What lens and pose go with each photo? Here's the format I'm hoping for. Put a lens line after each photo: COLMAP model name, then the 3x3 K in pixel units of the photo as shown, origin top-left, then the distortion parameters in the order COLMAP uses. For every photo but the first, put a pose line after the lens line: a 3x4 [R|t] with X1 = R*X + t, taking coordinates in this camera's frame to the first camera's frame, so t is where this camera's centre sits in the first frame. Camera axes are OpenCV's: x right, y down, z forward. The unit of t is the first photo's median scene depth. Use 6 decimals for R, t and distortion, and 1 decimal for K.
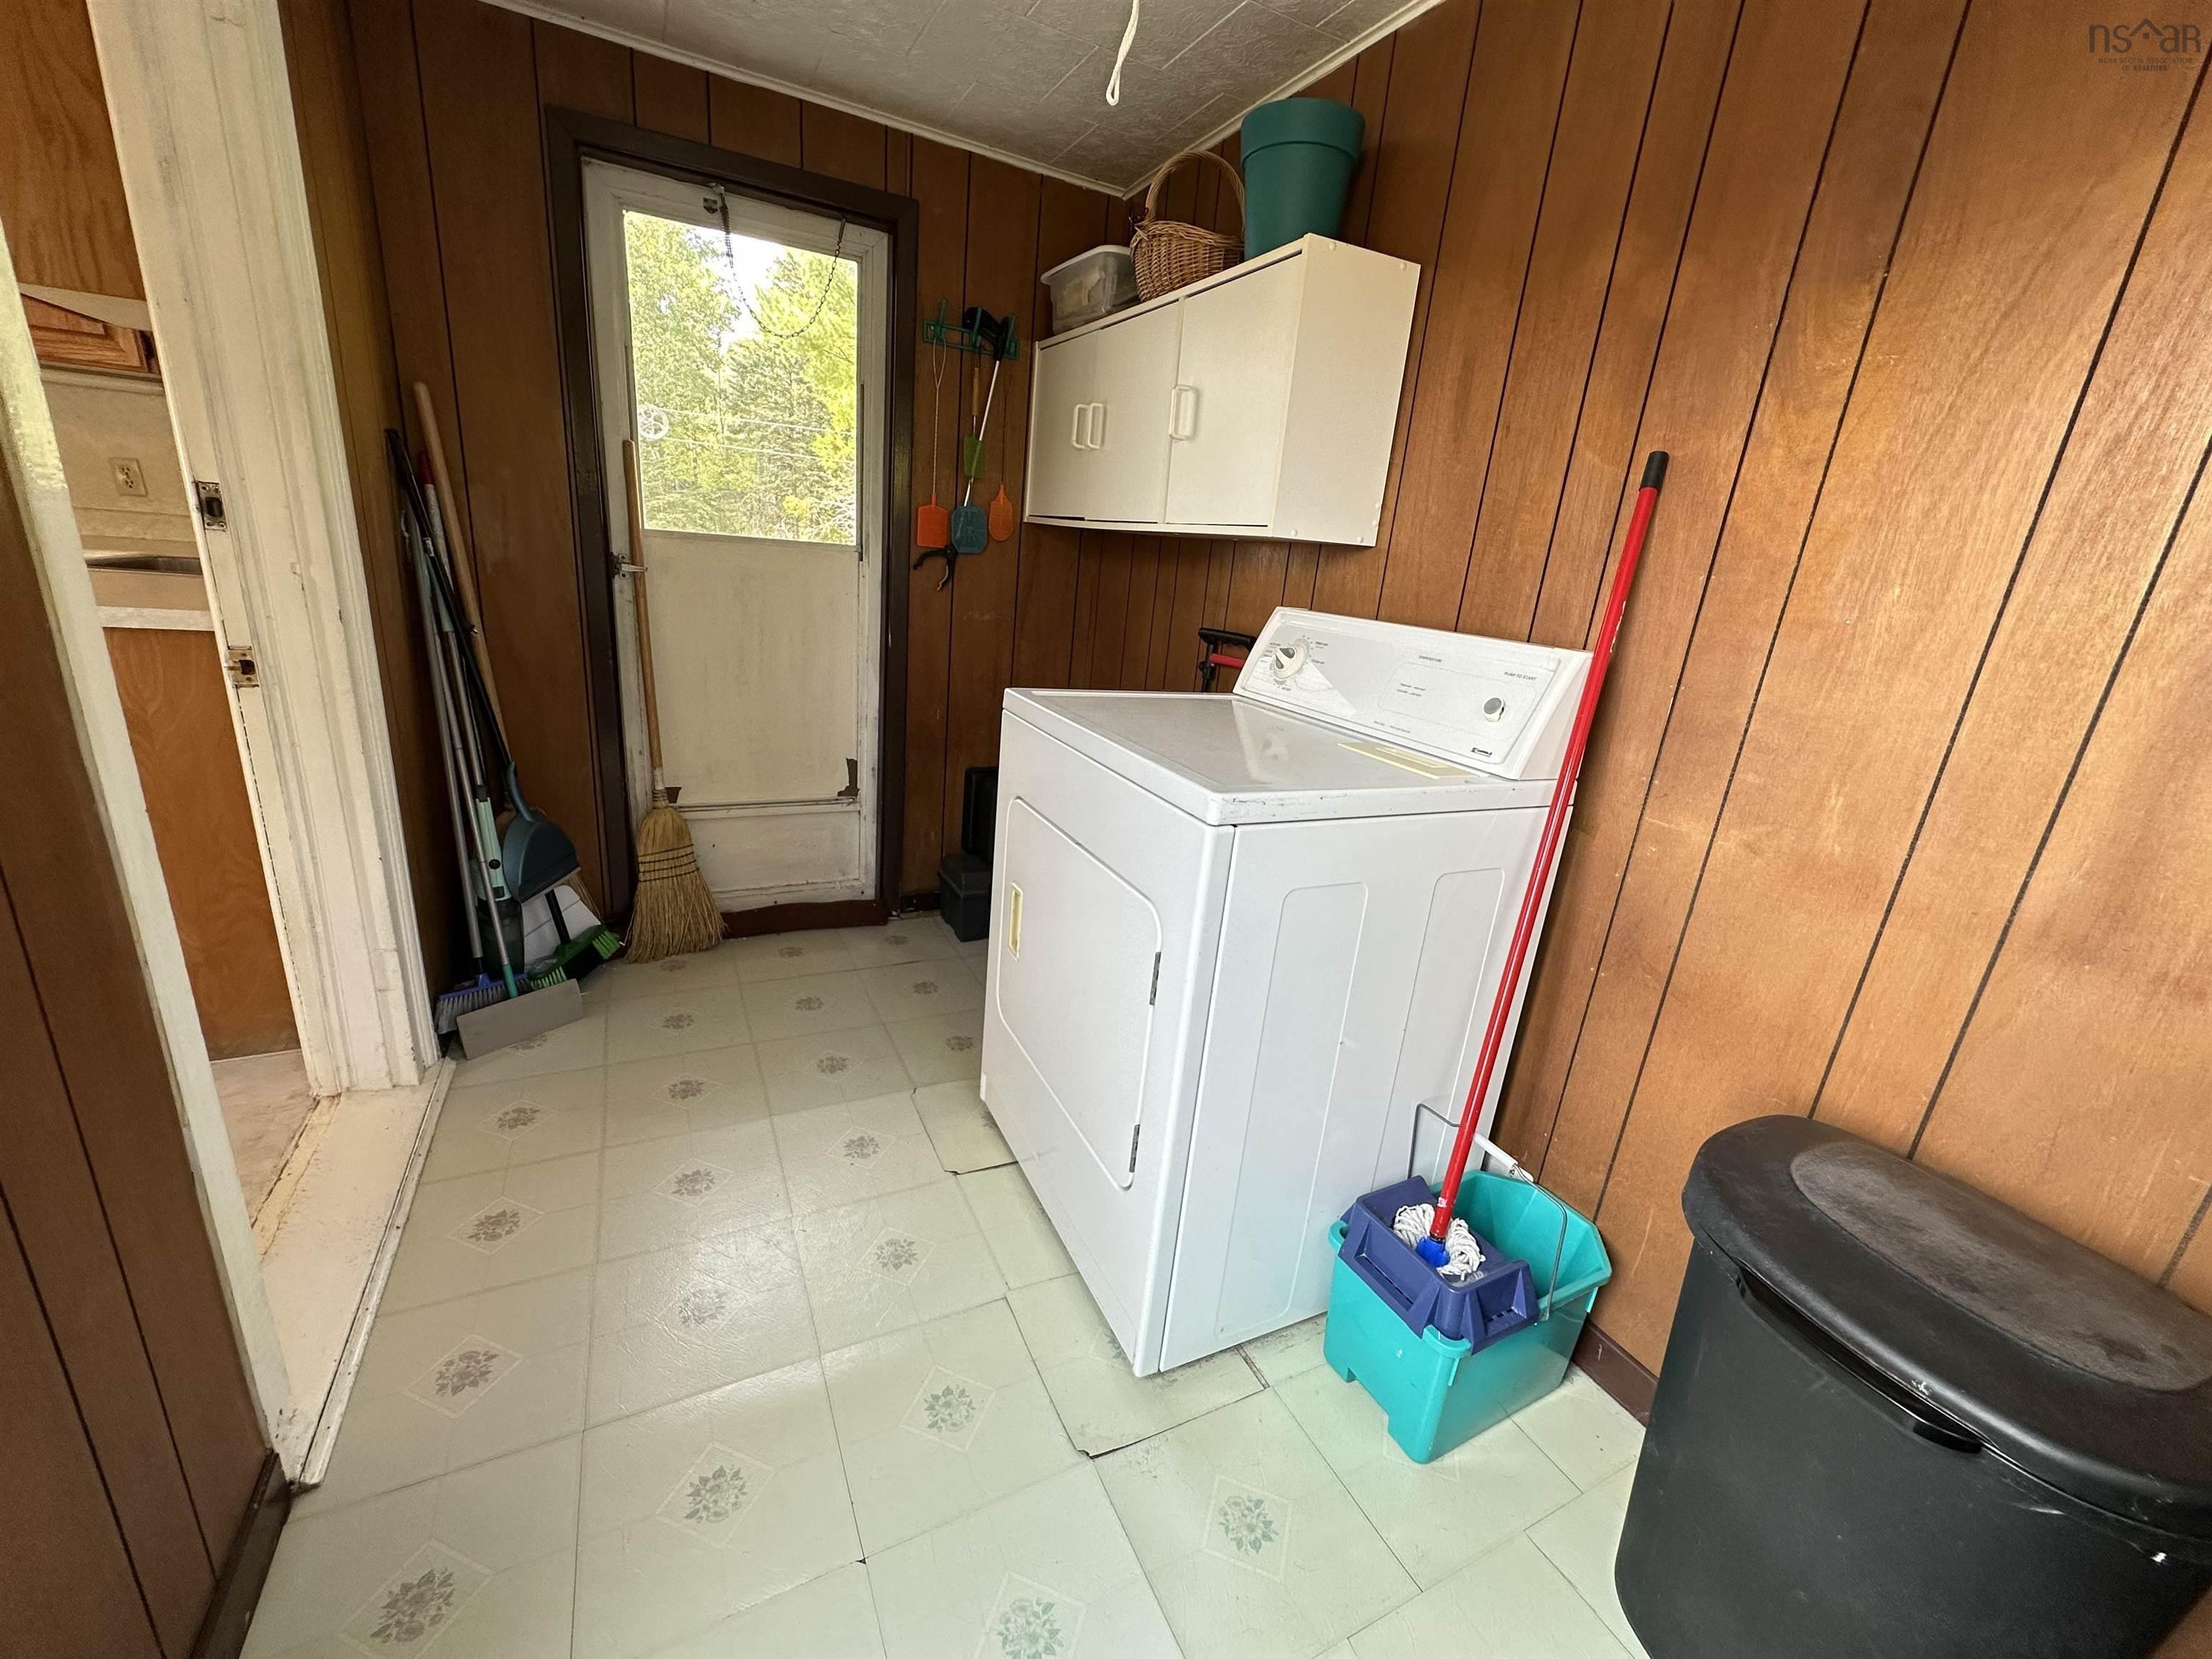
lens RADIAL K [[887.2, 0, 1106.8], [0, 887.2, 828.4], [0, 0, 1]] dist [-0.005719, 0.001426]
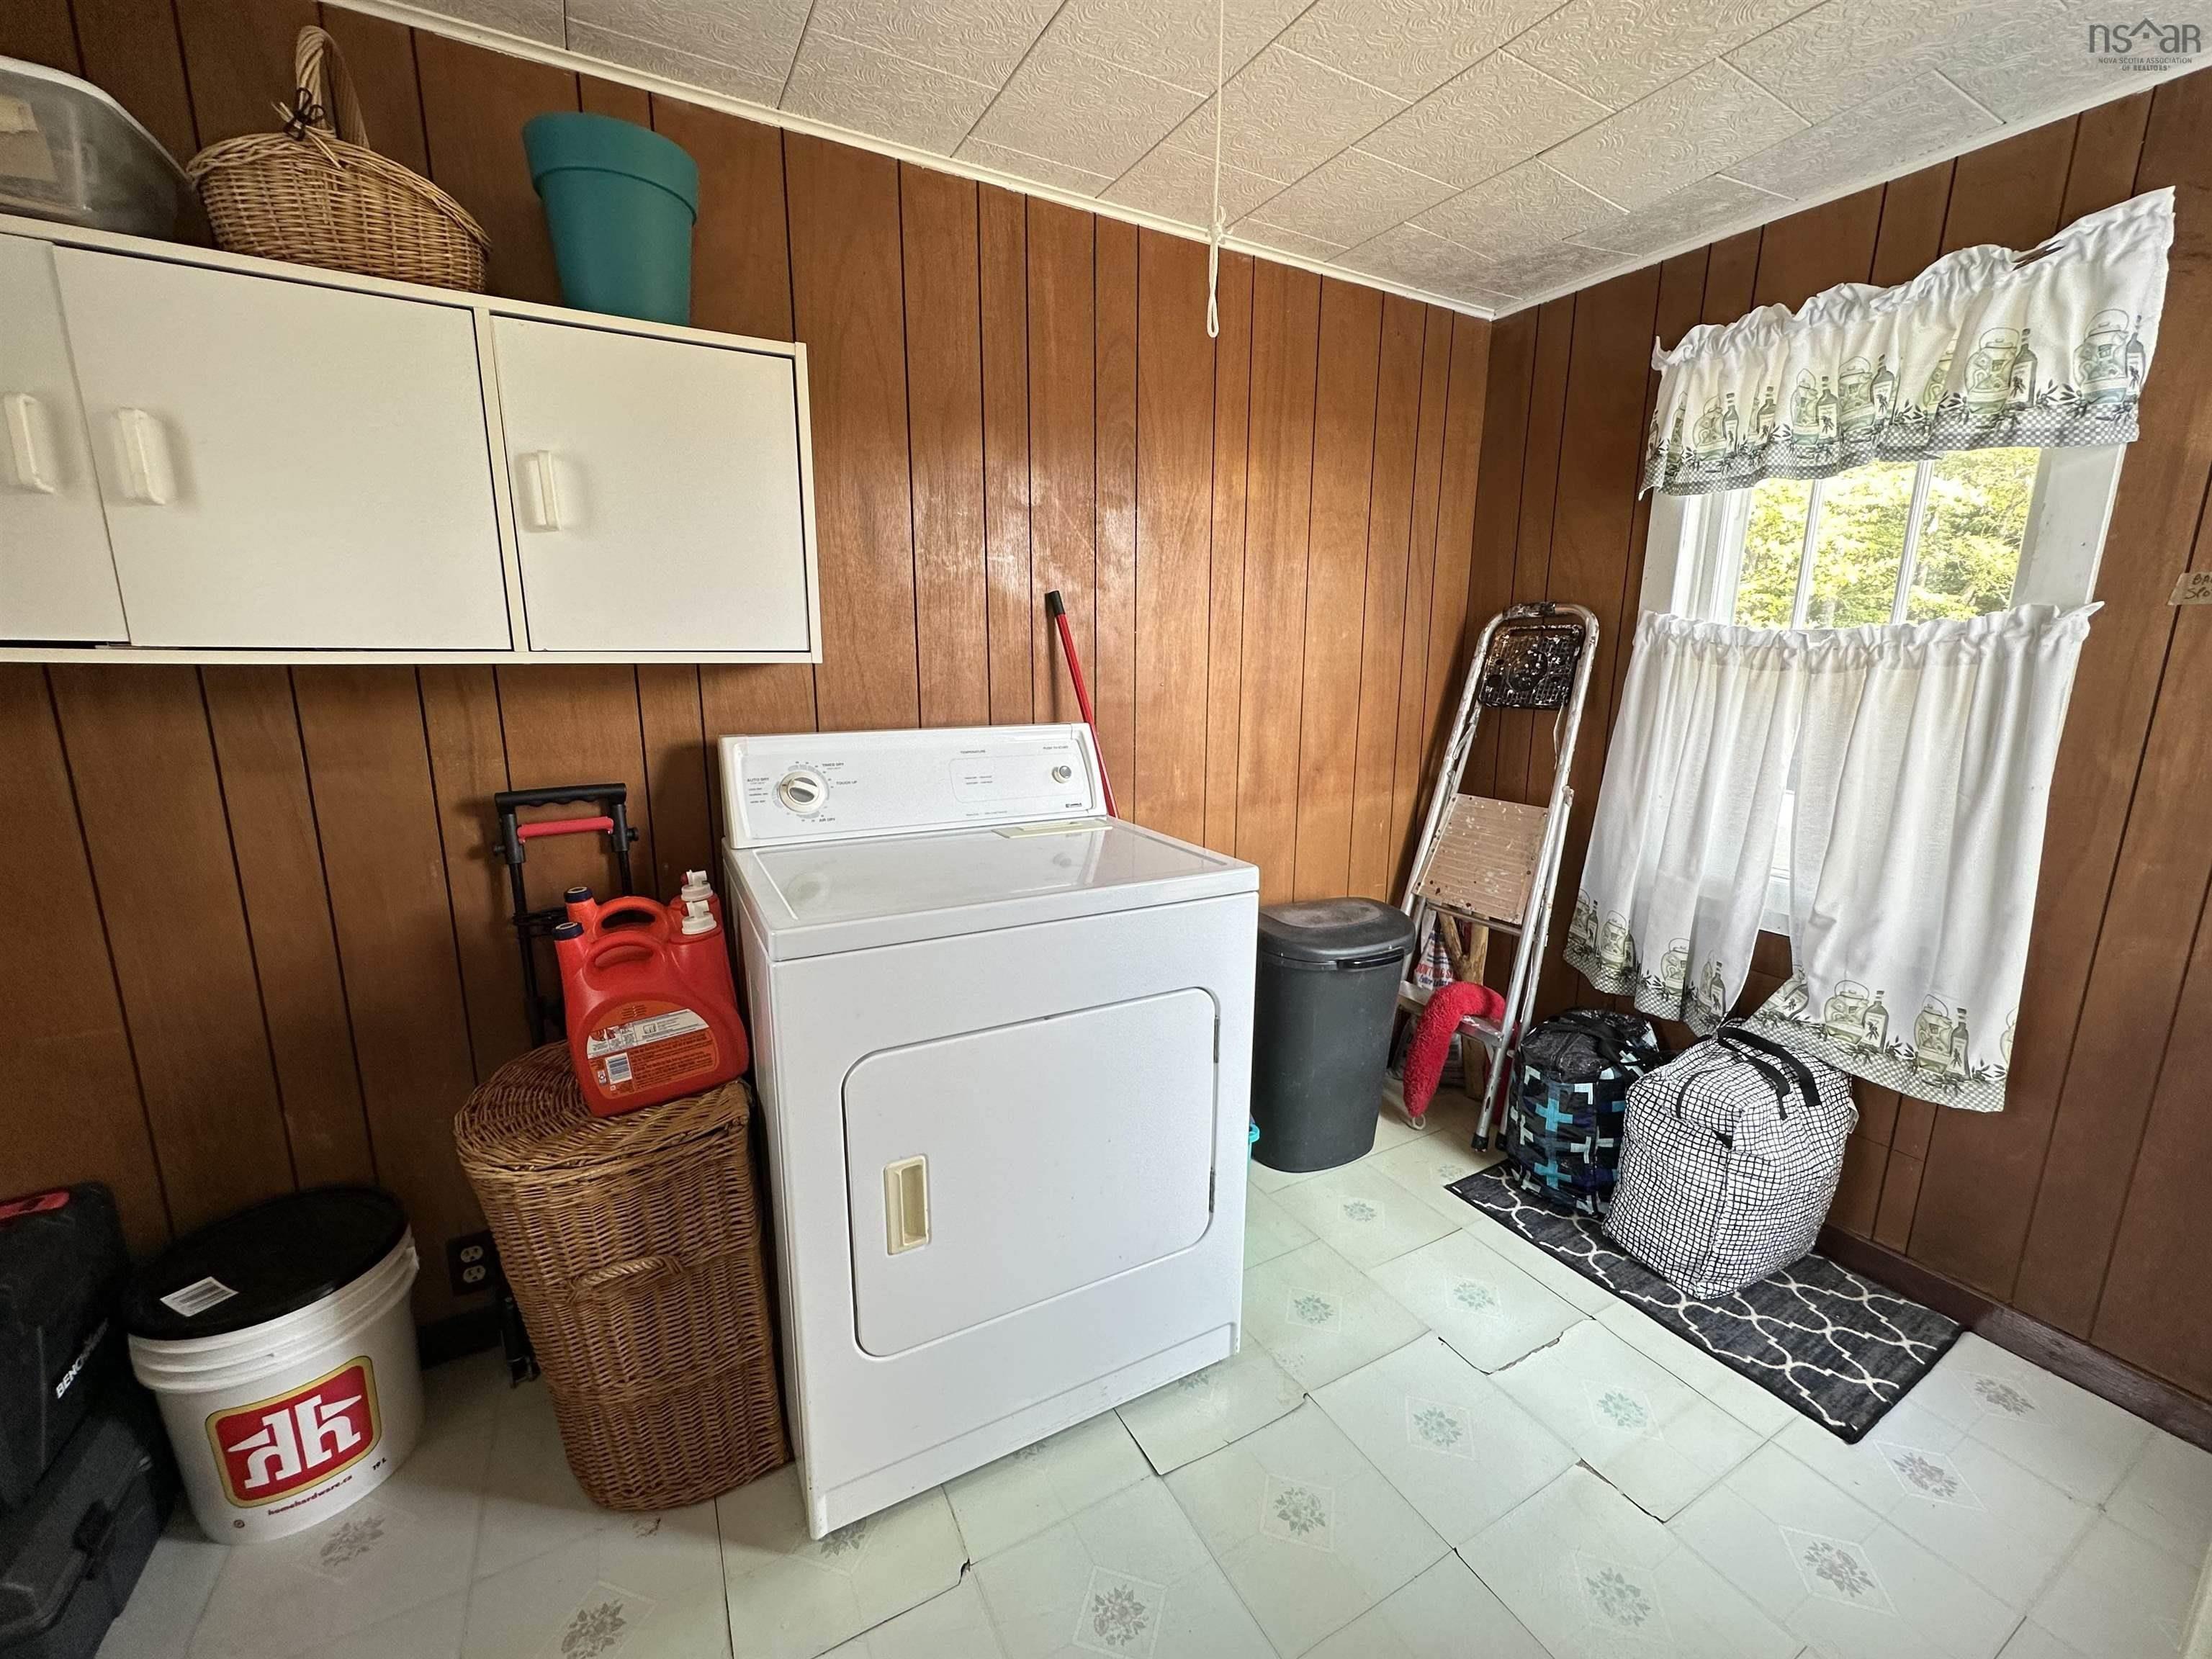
lens RADIAL K [[887.2, 0, 1109.2], [0, 887.2, 831.7], [0, 0, 1]] dist [-0.005719, 0.001426]
pose [[-0.044253, -0.282667, 0.958197, -0.980492], [0.290694, 0.913991, 0.283051, -0.455685], [-0.955792, 0.291068, 0.041723, 0.976900]]
